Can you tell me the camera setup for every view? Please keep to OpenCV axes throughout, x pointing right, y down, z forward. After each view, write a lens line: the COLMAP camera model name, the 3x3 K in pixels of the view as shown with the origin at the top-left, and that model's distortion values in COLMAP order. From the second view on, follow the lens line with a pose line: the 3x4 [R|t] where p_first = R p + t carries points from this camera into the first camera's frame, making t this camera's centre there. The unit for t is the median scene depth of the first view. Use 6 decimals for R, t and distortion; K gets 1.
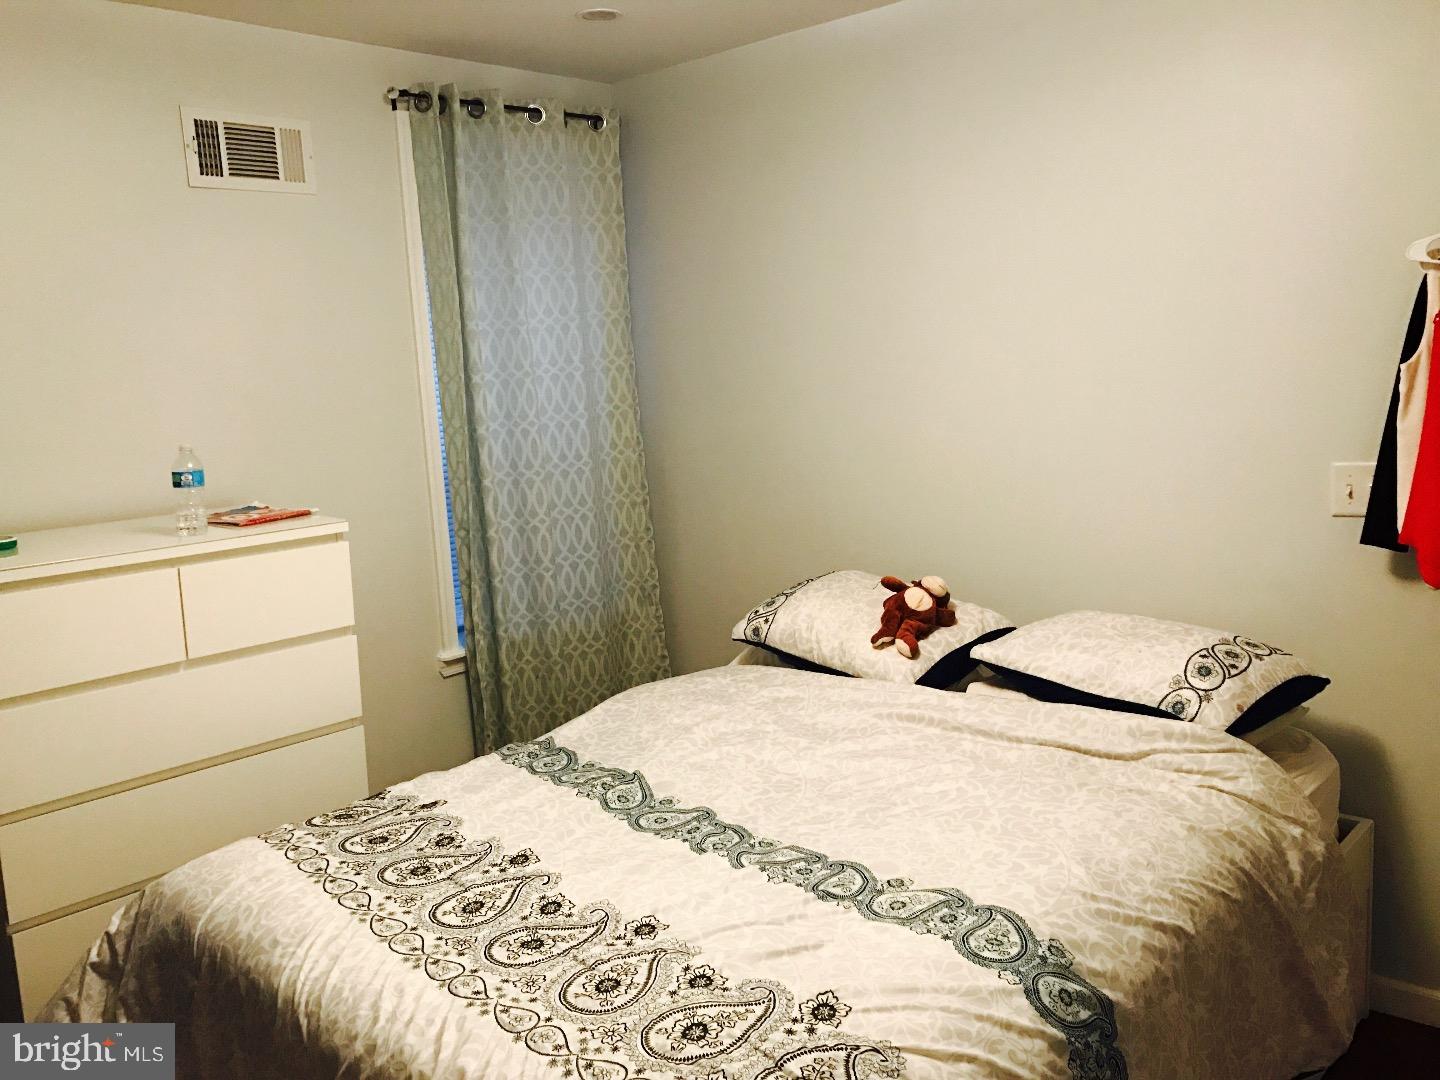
lens RADIAL K [[1191.9, 0, 713.9], [0, 1191.9, 529.4], [0, 0, 1]] dist [0.018453, 0.000537]
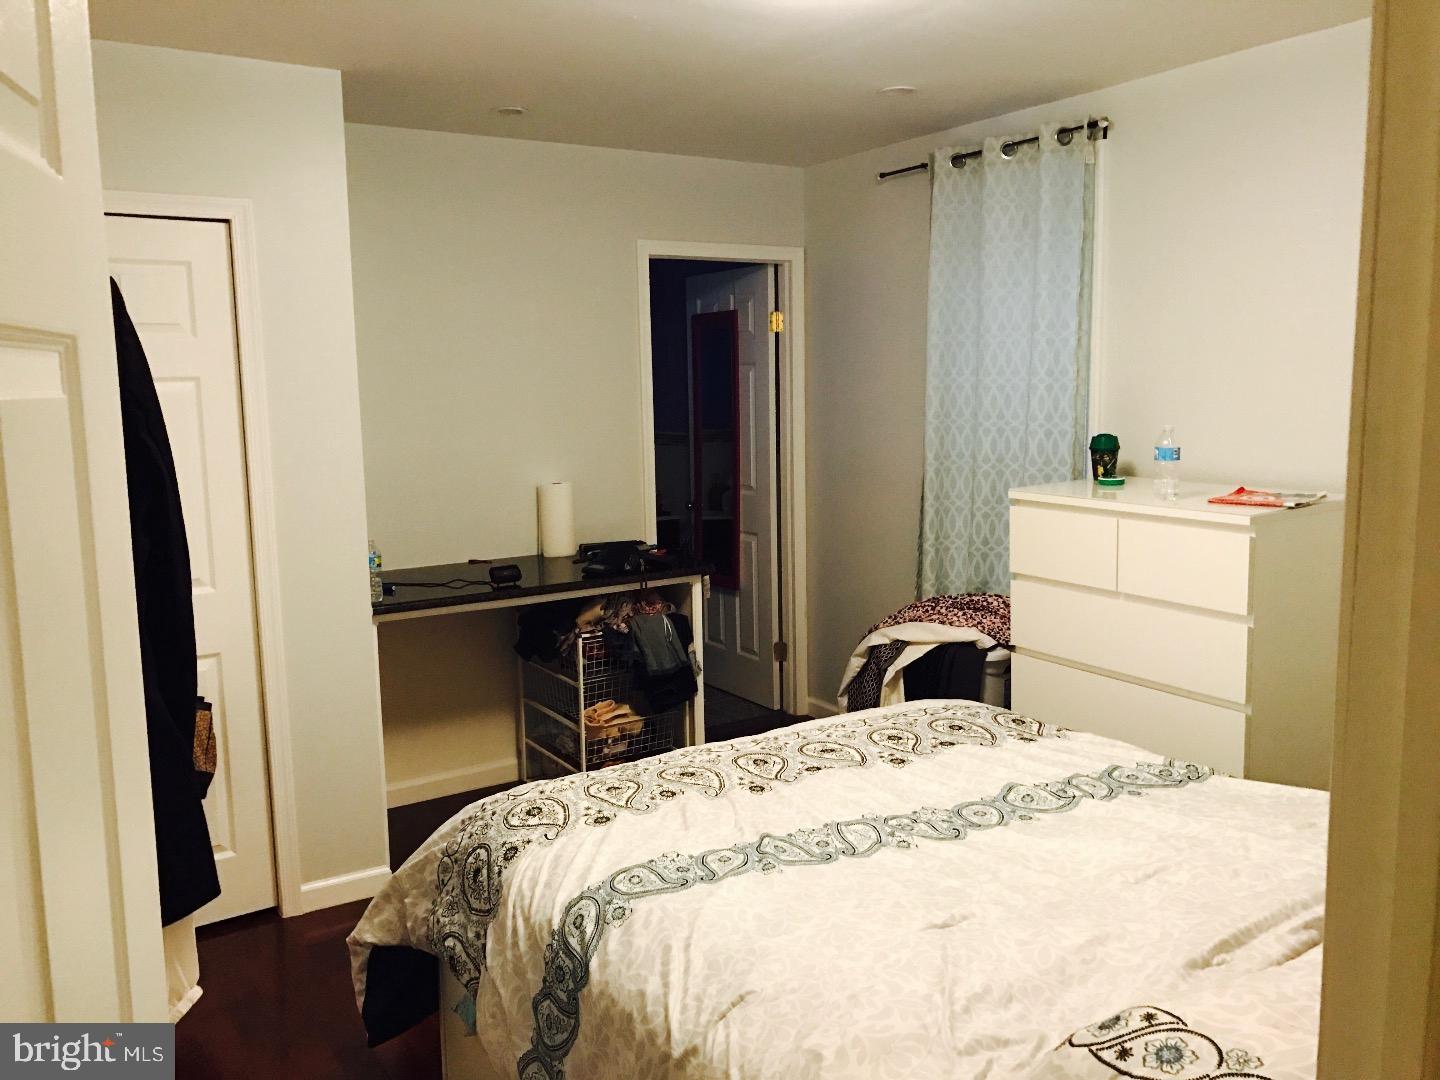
lens RADIAL K [[1191.9, 0, 716.3], [0, 1191.9, 545.5], [0, 0, 1]] dist [0.018453, 0.000537]
pose [[-0.250612, 0.190733, -0.949112, 1.057886], [-0.119501, 0.966806, 0.225843, -0.212839], [0.960684, 0.170019, -0.219501, 1.055640]]
